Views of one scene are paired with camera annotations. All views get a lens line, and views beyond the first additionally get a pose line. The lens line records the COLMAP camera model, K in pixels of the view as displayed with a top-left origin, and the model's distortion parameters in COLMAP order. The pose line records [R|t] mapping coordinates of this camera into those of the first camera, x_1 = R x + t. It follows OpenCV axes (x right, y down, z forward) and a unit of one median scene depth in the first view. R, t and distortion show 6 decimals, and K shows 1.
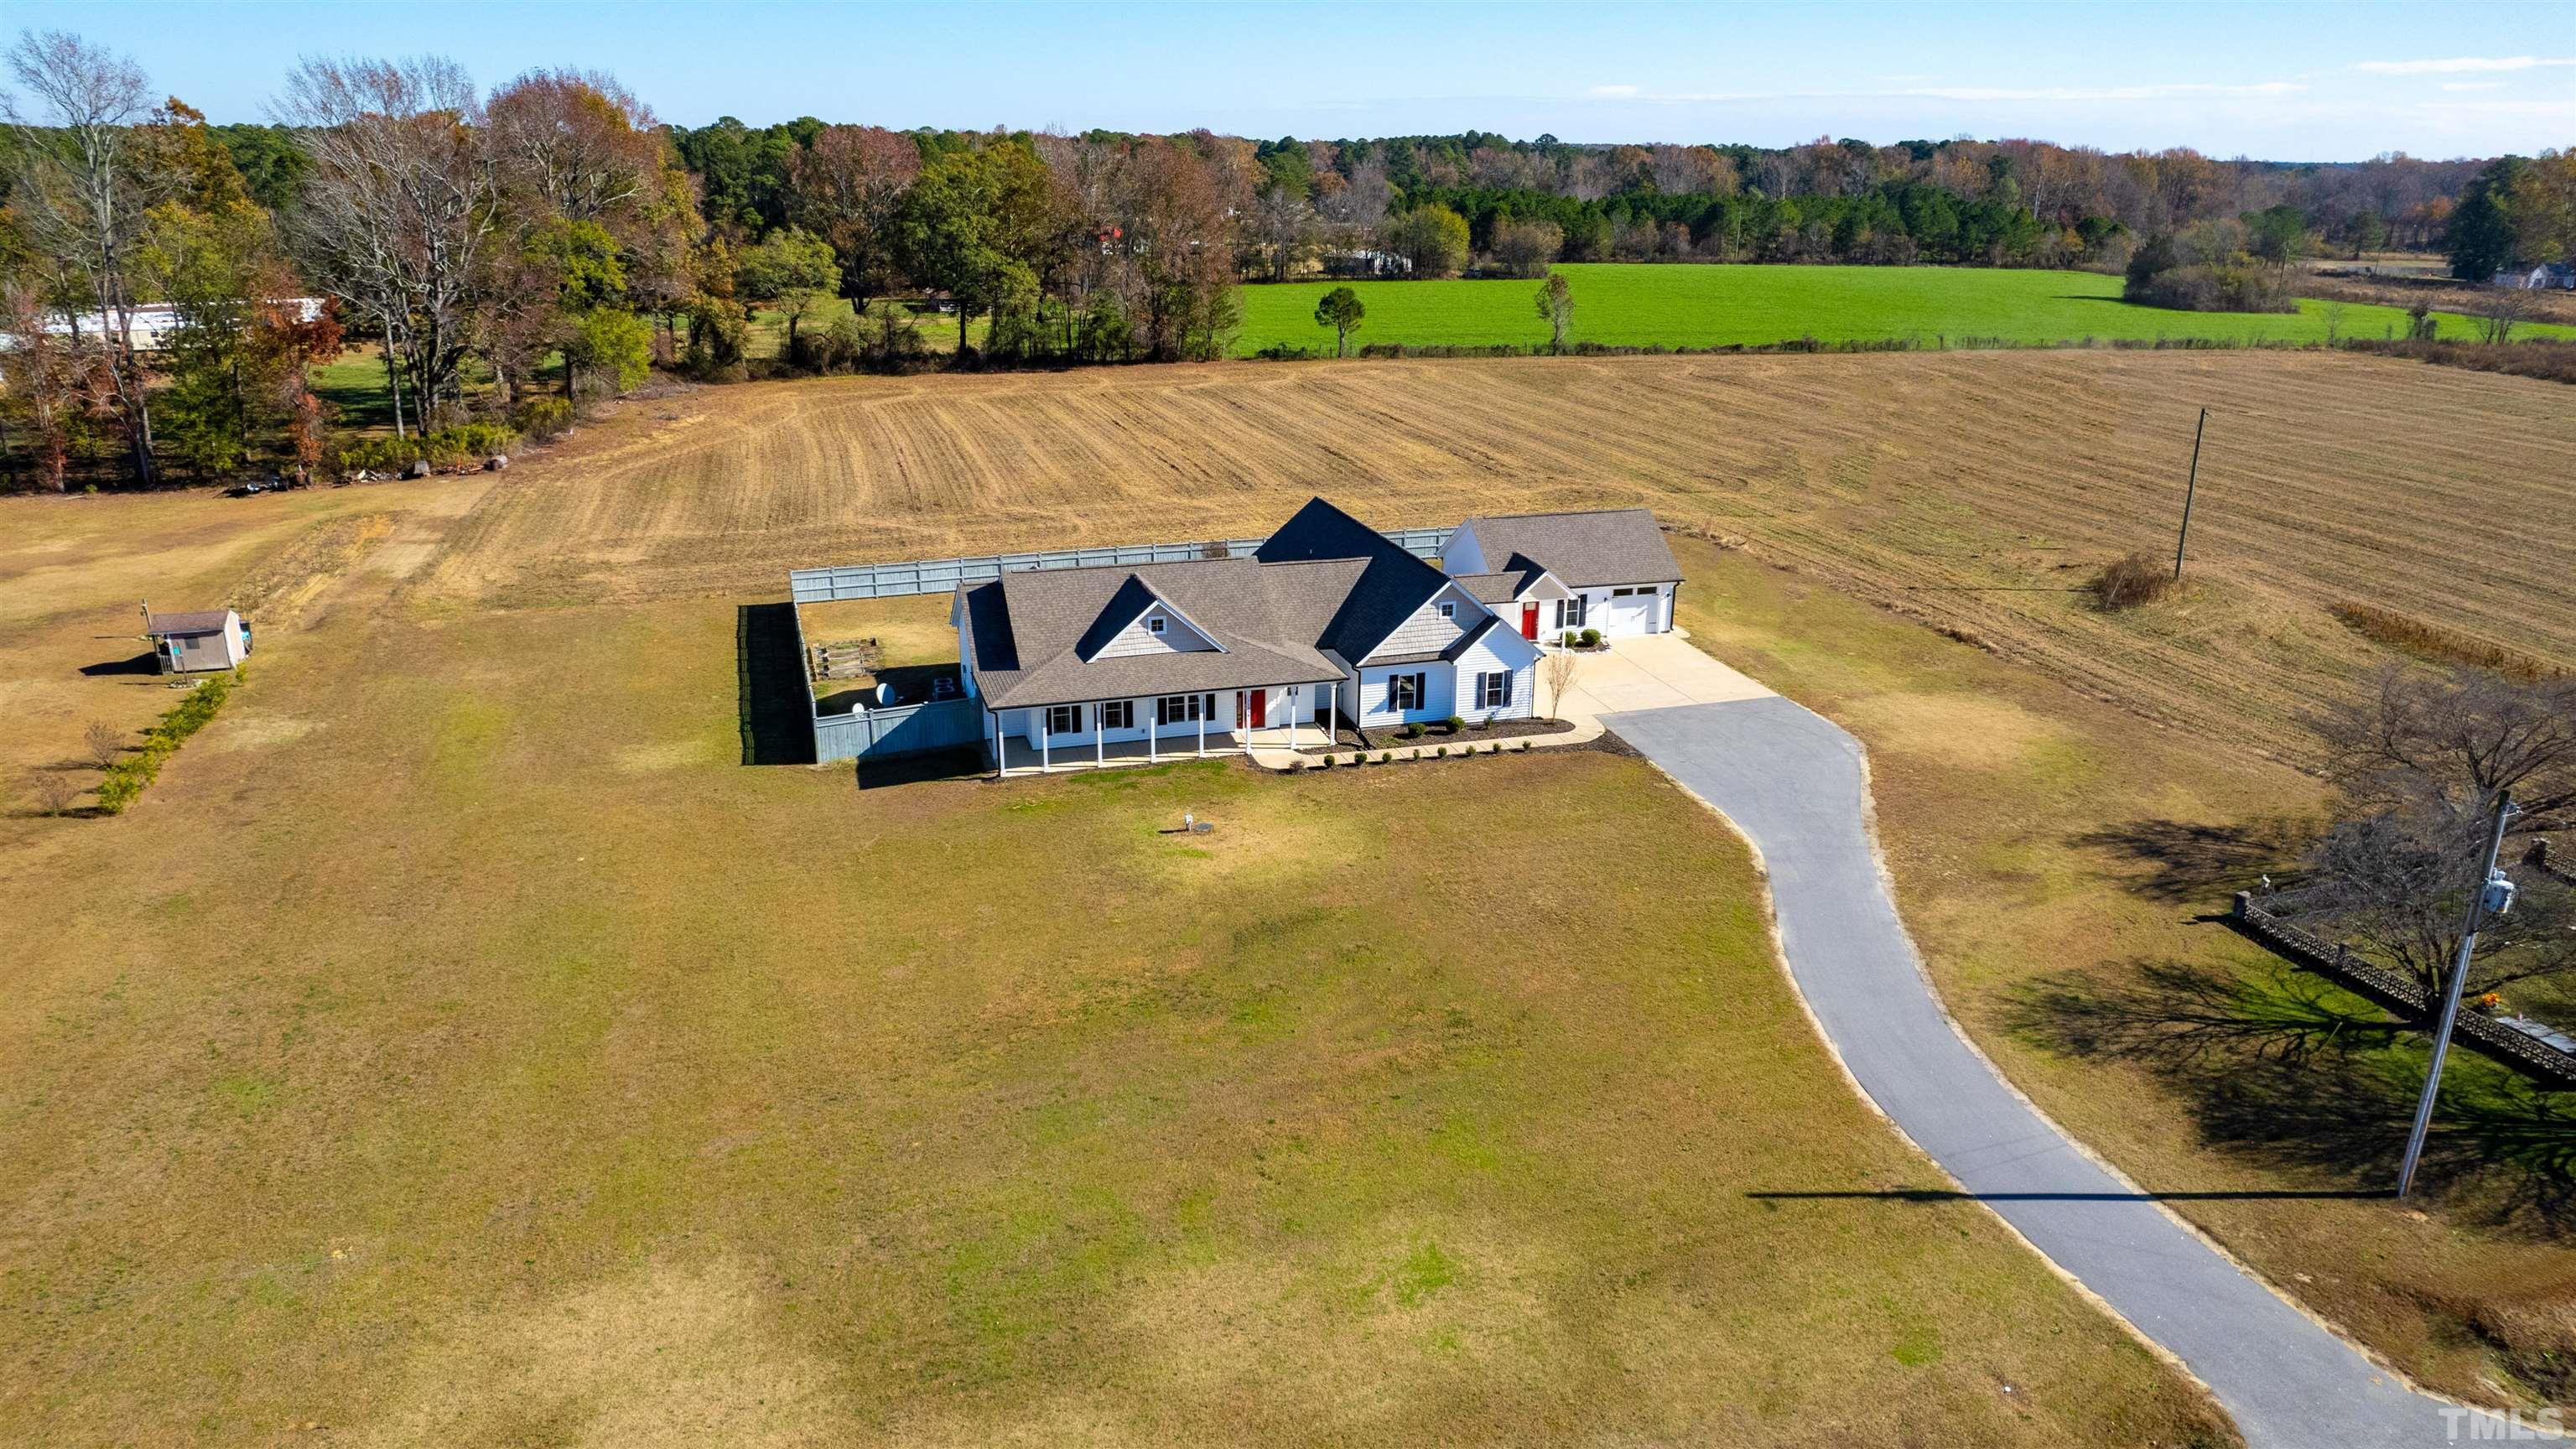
lens RADIAL K [[1709.6, 0, 1288.0], [0, 1709.6, 724.5], [0, 0, 1]] dist [-0.071062, 0.061538]
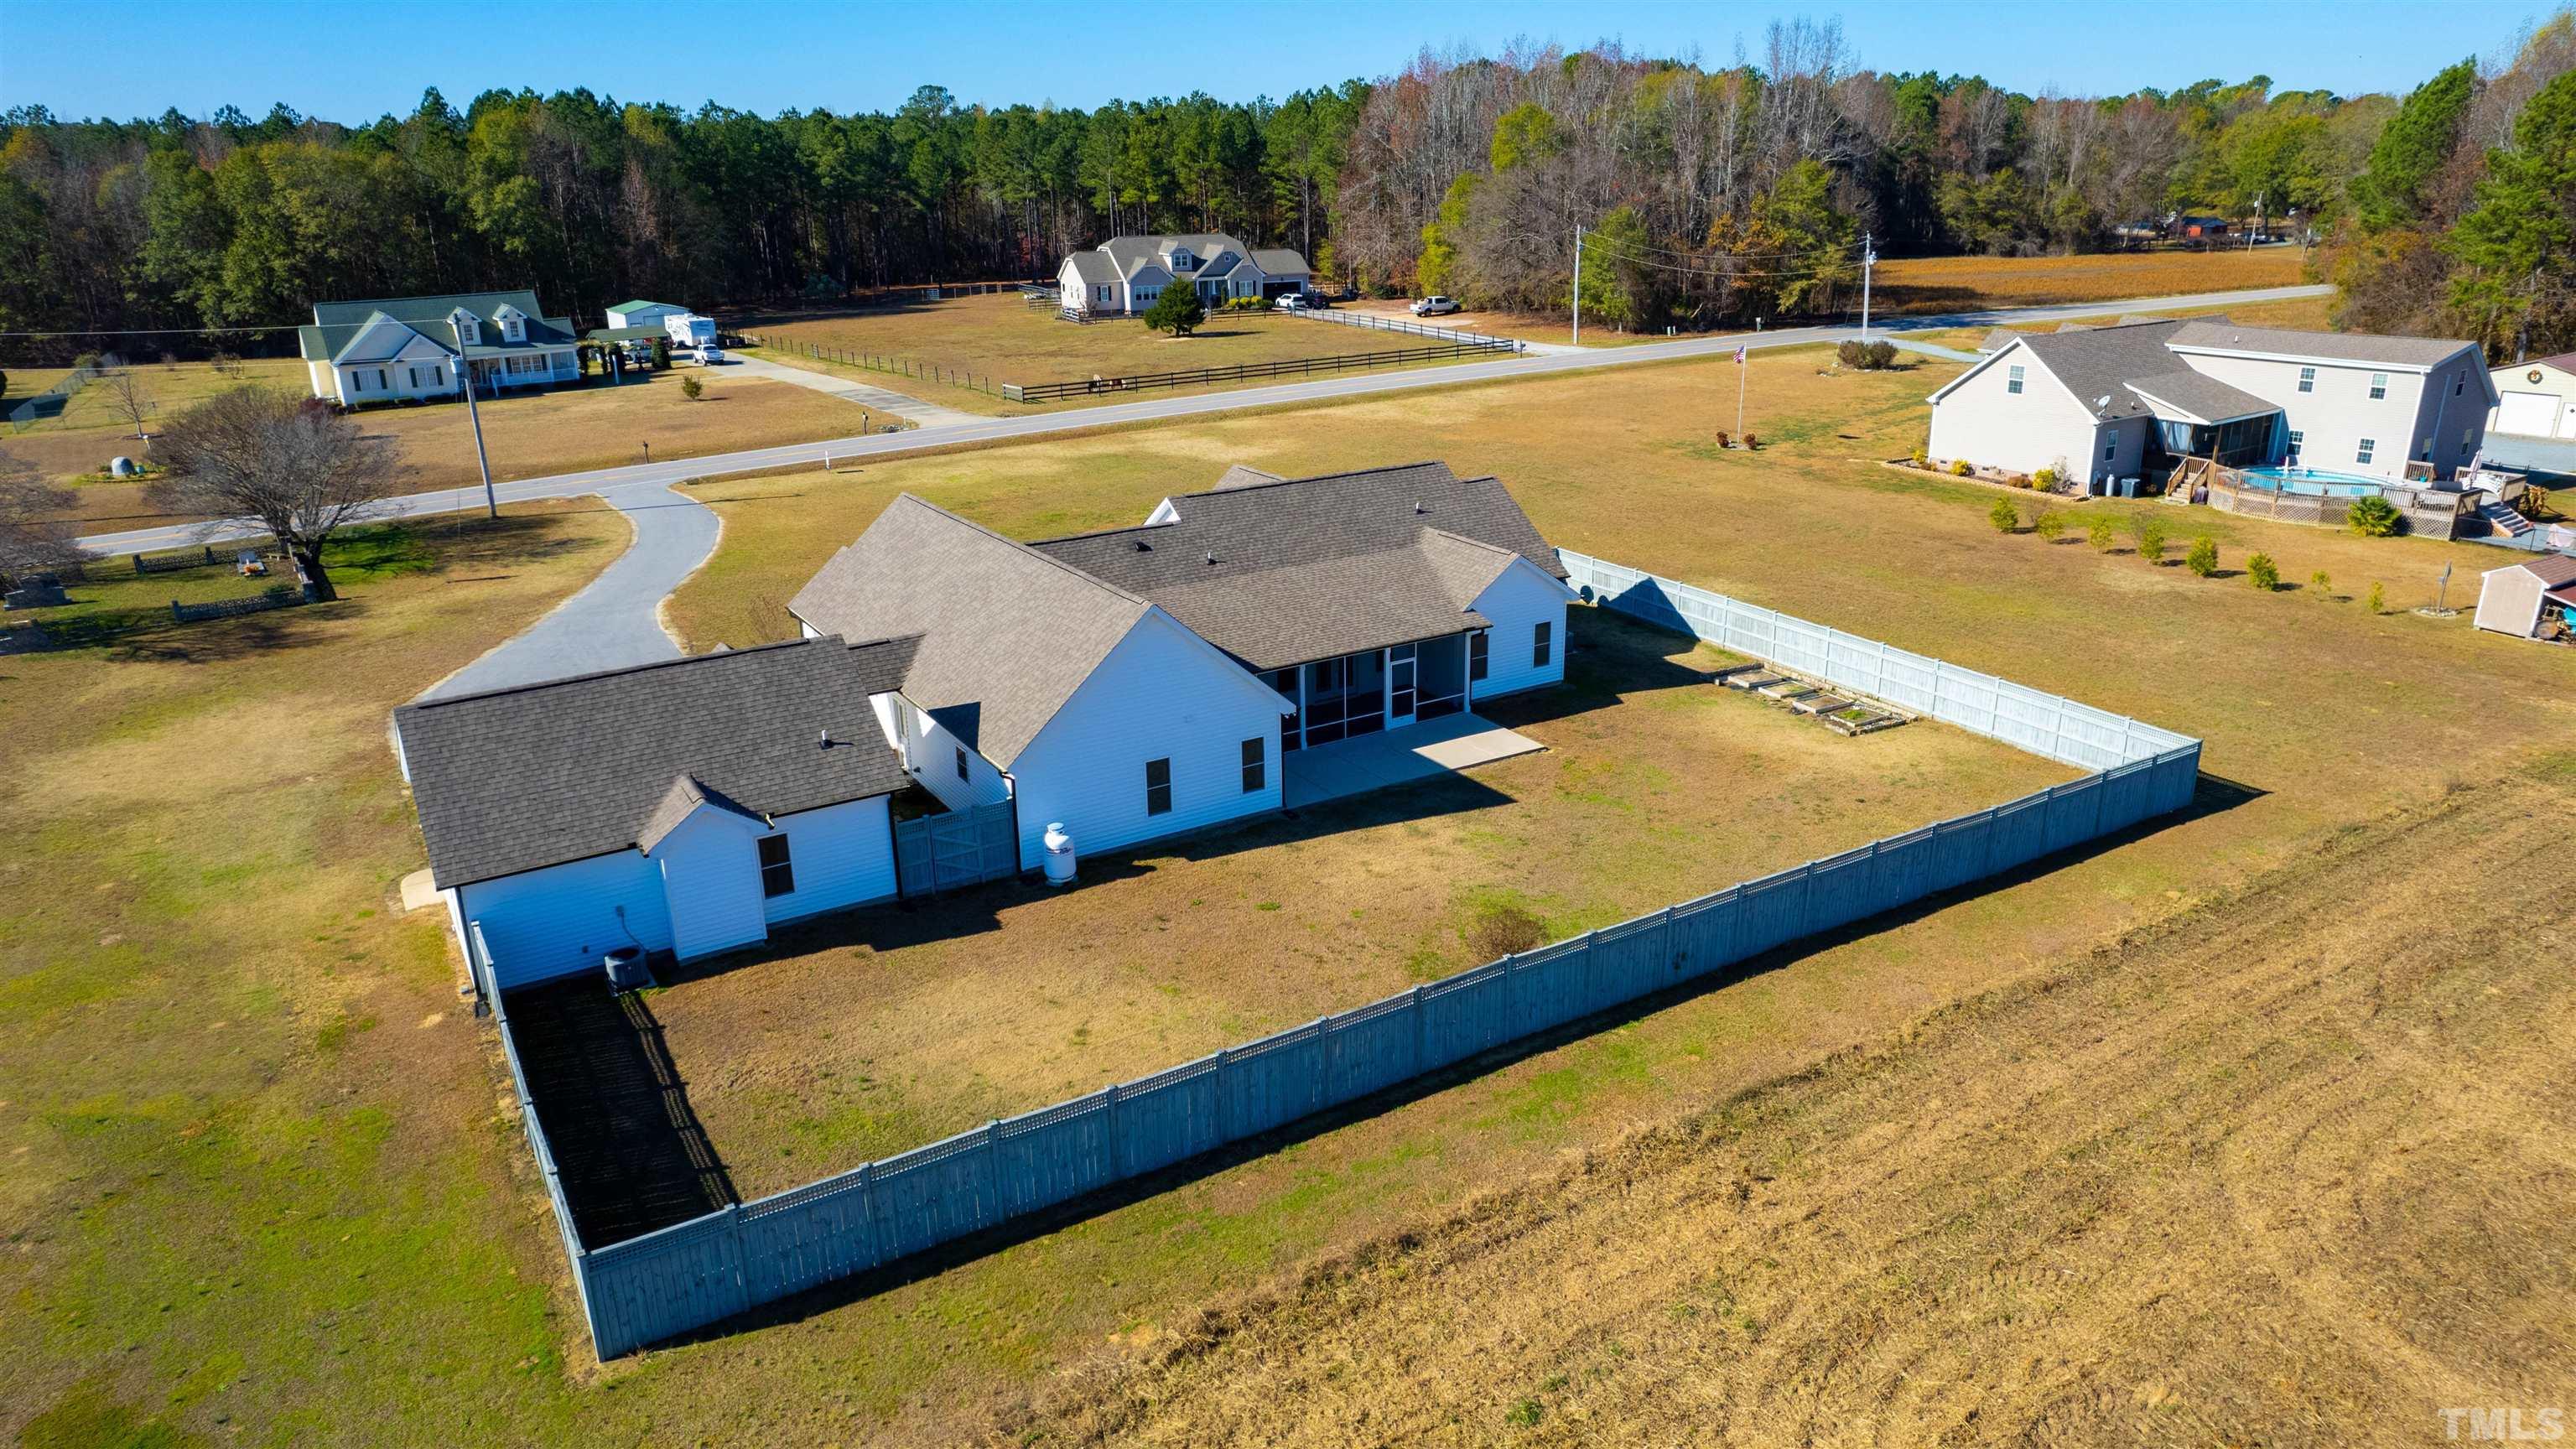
lens RADIAL K [[1648.9, 0, 1294.0], [0, 1648.9, 734.9], [0, 0, 1]] dist [-0.077913, 0.070911]
pose [[-0.965859, 0.091772, -0.242270, 0.097130], [-0.077652, 0.789606, 0.608680, -0.401645], [0.247158, 0.606712, -0.755522, 1.420965]]
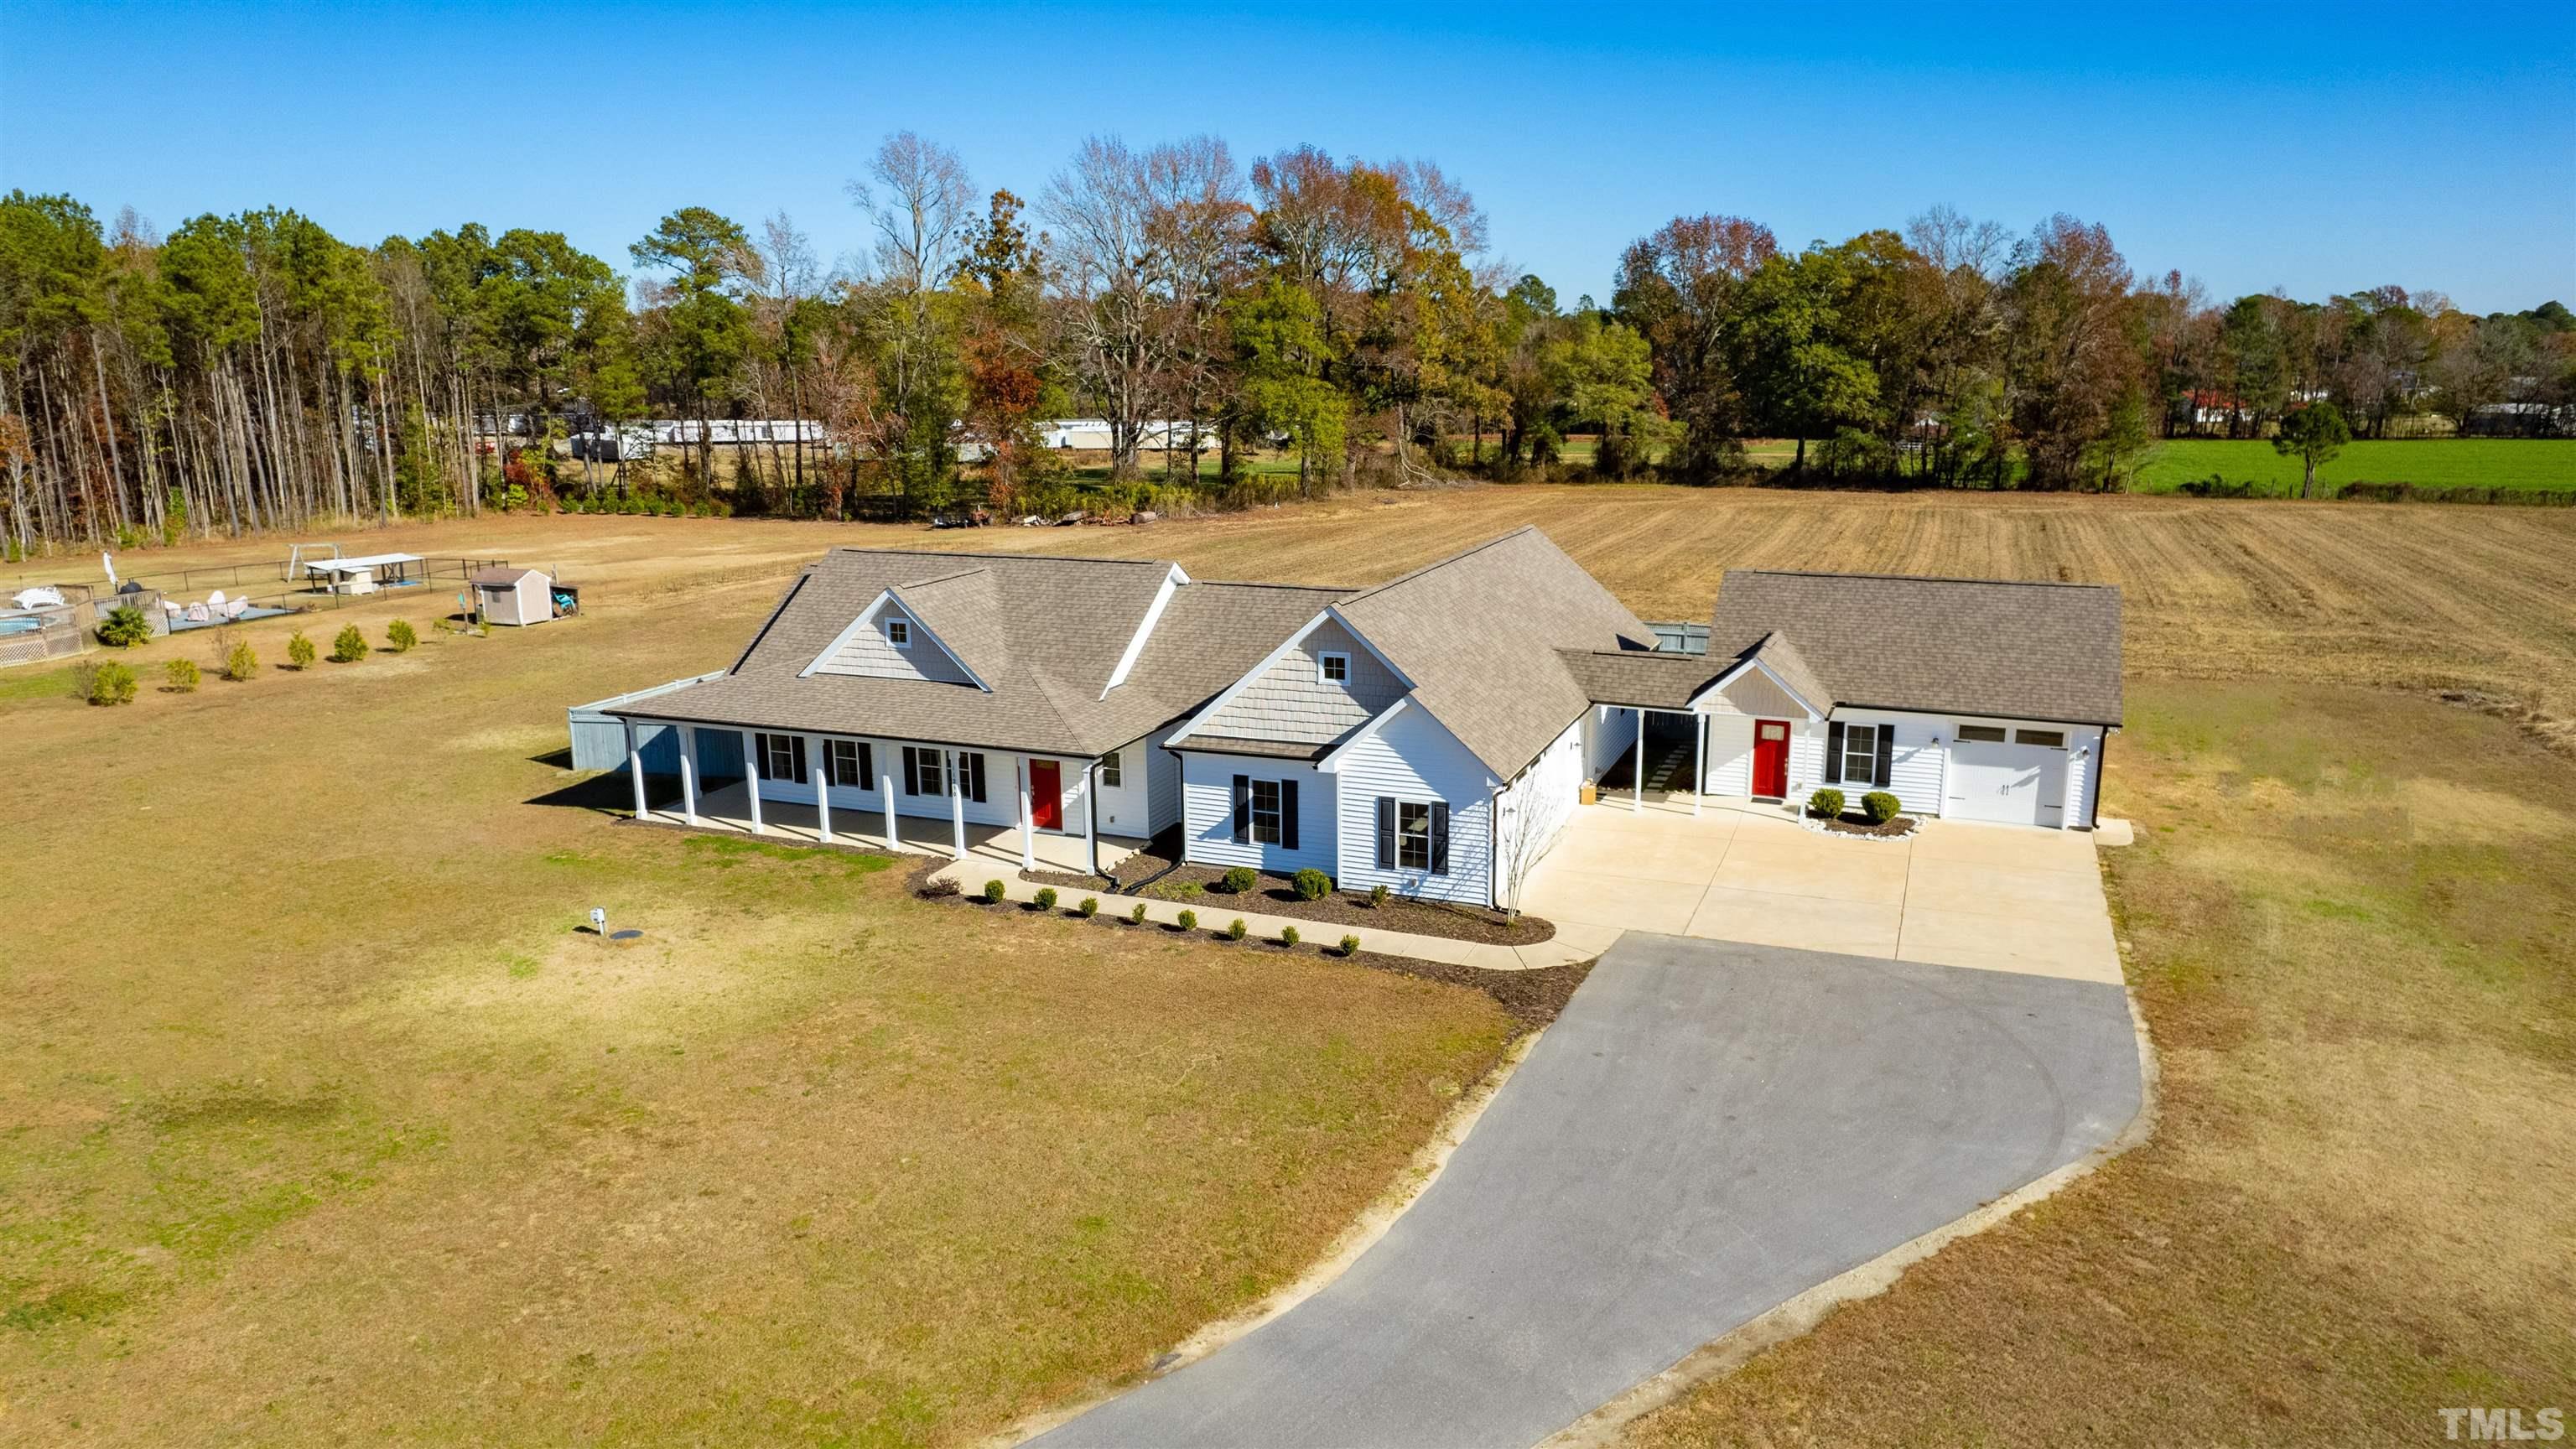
lens RADIAL K [[1648.9, 0, 1294.0], [0, 1648.9, 734.9], [0, 0, 1]] dist [-0.077913, 0.070911]
pose [[0.773259, 0.126998, -0.621242, 0.339718], [-0.188484, 0.981489, -0.033964, -0.022983], [0.605428, 0.143357, 0.782883, 0.505136]]
